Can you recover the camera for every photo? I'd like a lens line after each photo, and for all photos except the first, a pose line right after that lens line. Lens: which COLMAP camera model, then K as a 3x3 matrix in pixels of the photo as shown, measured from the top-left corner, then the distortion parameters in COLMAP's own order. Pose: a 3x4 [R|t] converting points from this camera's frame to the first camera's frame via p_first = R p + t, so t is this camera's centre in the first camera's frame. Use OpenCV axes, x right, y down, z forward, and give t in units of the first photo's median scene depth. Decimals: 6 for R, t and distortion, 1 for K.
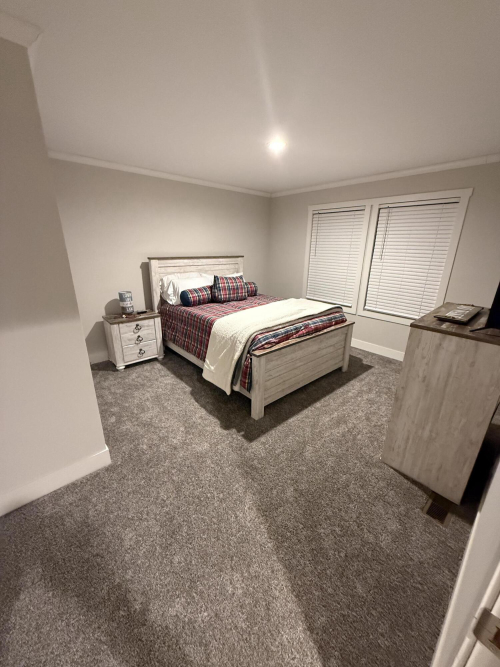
lens RADIAL K [[265.8, 0, 250.3], [0, 265.8, 331.6], [0, 0, 1]] dist [0.009781, -0.000236]
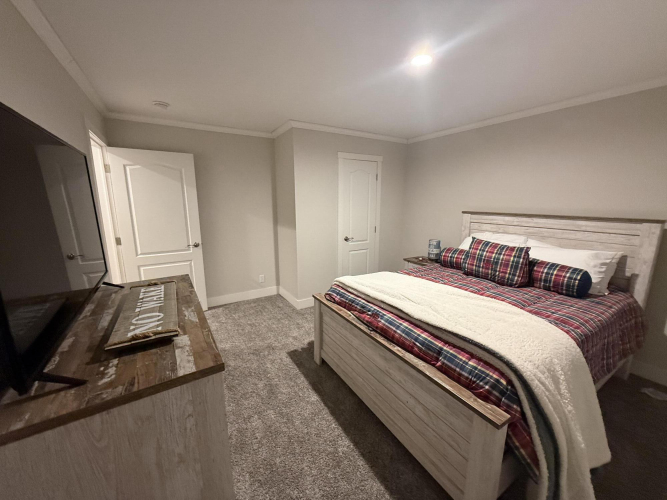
lens RADIAL K [[265.8, 0, 333.9], [0, 265.8, 249.9], [0, 0, 1]] dist [0.009781, -0.000236]
pose [[-0.191228, 0.168828, -0.966917, 0.837230], [-0.308579, 0.924809, 0.222504, -0.282260], [0.931778, 0.340919, -0.124753, 0.944218]]
